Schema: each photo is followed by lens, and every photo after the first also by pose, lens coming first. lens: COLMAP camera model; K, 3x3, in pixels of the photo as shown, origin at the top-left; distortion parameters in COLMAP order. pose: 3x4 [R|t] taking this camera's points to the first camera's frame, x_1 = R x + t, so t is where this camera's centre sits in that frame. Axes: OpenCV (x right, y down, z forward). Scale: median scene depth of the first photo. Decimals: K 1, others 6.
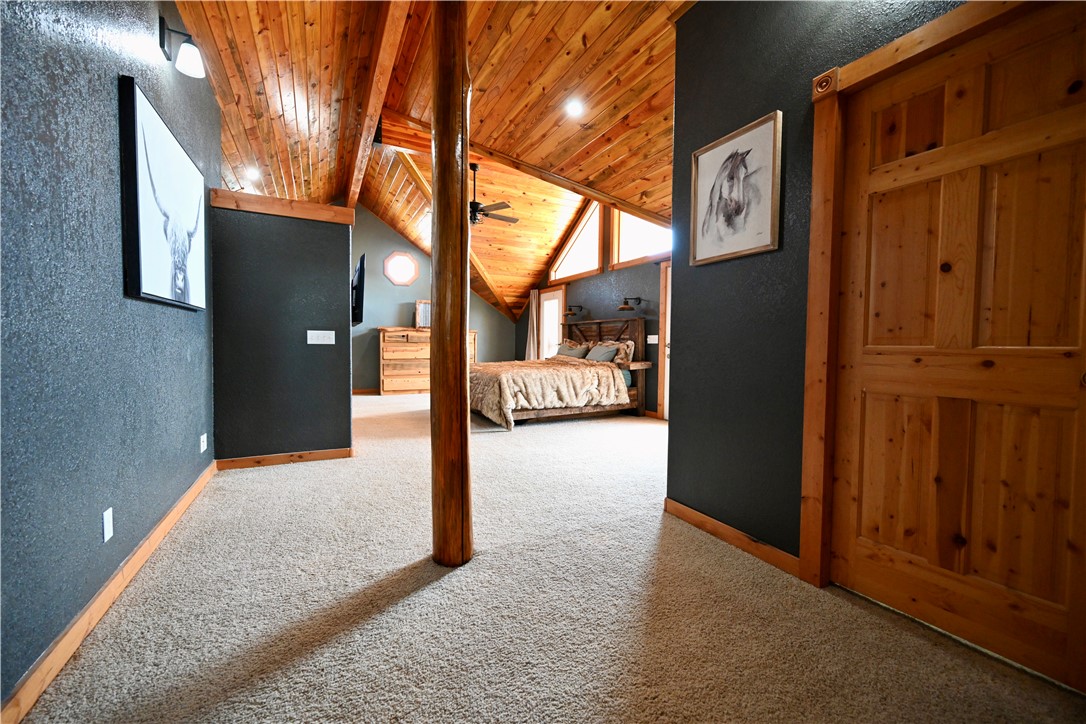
lens RADIAL K [[427.4, 0, 539.3], [0, 427.4, 359.3], [0, 0, 1]] dist [0.001849, 0.000110]
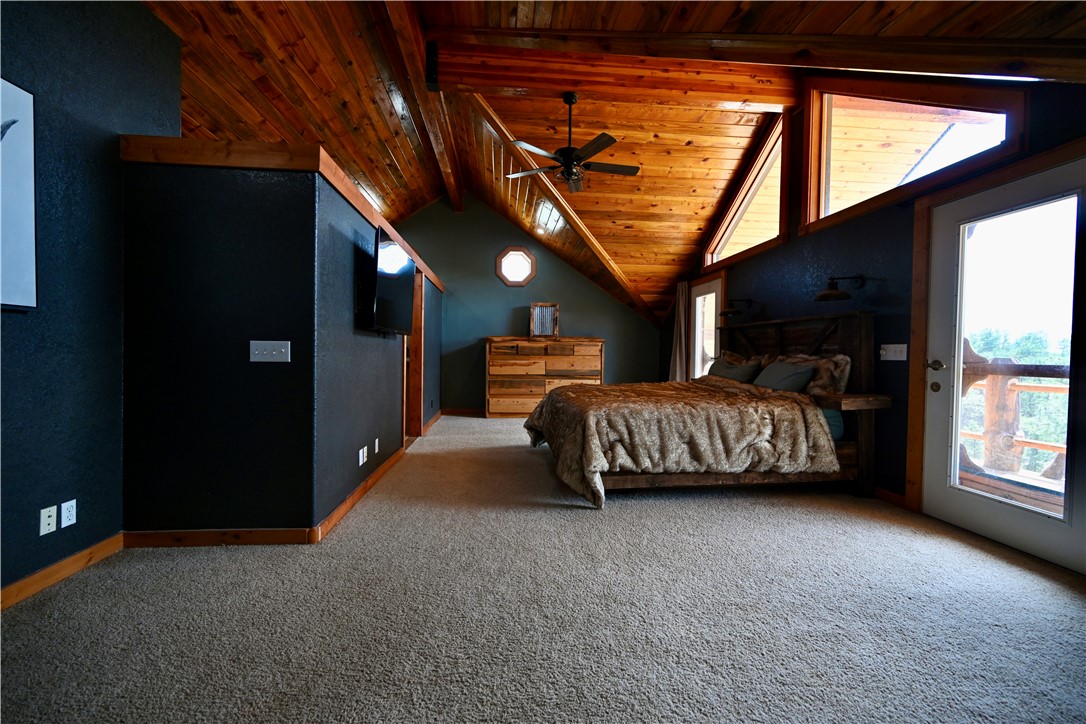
lens RADIAL K [[427.4, 0, 546.8], [0, 427.4, 360.2], [0, 0, 1]] dist [0.001849, 0.000110]
pose [[0.925873, 0.007943, -0.377752, 0.071886], [-0.015843, 0.999716, -0.017811, -0.020788], [0.377503, 0.022476, 0.925735, 0.359206]]
